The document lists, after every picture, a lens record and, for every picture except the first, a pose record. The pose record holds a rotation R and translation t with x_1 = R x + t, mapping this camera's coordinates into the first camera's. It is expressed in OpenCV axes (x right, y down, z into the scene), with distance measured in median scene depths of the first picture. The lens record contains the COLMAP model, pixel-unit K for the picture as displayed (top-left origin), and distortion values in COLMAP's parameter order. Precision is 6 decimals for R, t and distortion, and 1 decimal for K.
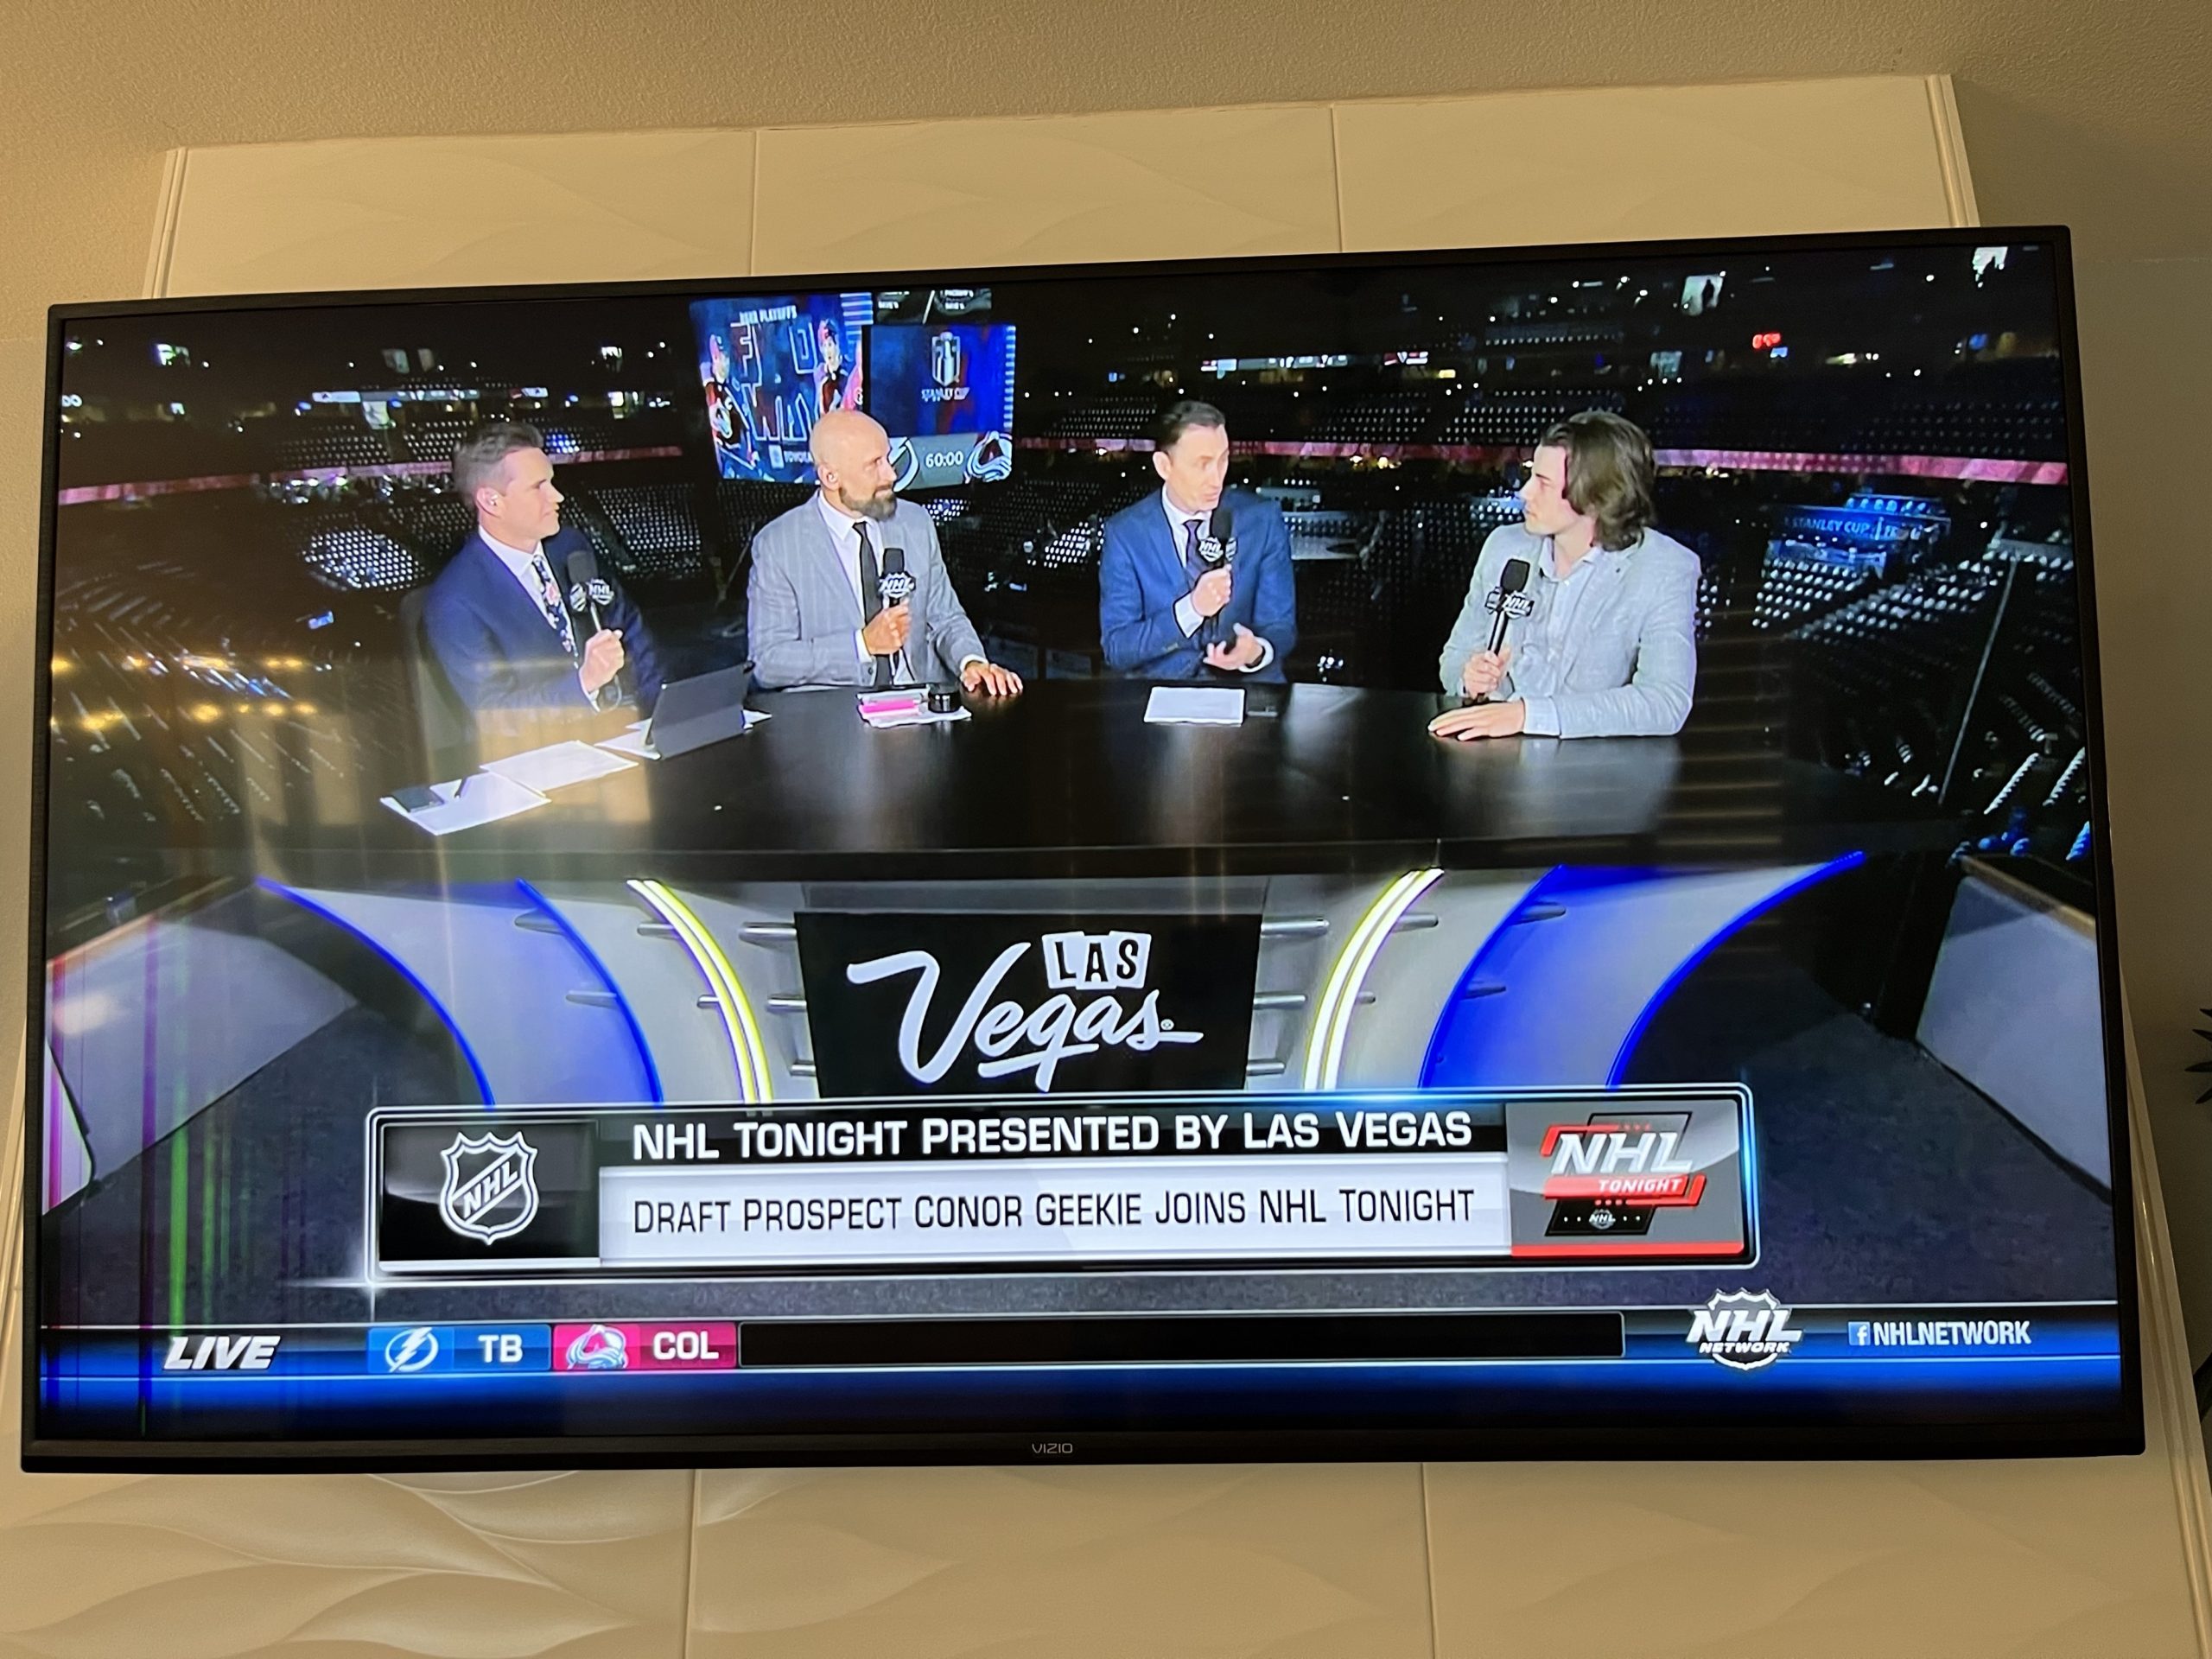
lens RADIAL K [[1689.3, 0, 1095.8], [0, 1689.3, 846.0], [0, 0, 1]] dist [0.026867, -0.004152]
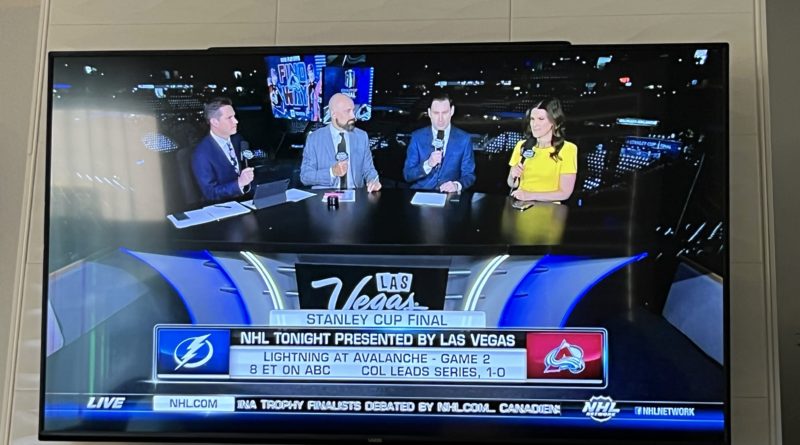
lens RADIAL K [[1602.5, 0, 400.8], [0, 1602.5, 221.0], [0, 0, 1]] dist [0.099705, 0.000000]
pose [[0.996835, 0.024715, -0.075557, 0.225218], [-0.024185, 0.999676, 0.007924, -0.064458], [0.075729, -0.006072, 0.997110, -1.846089]]
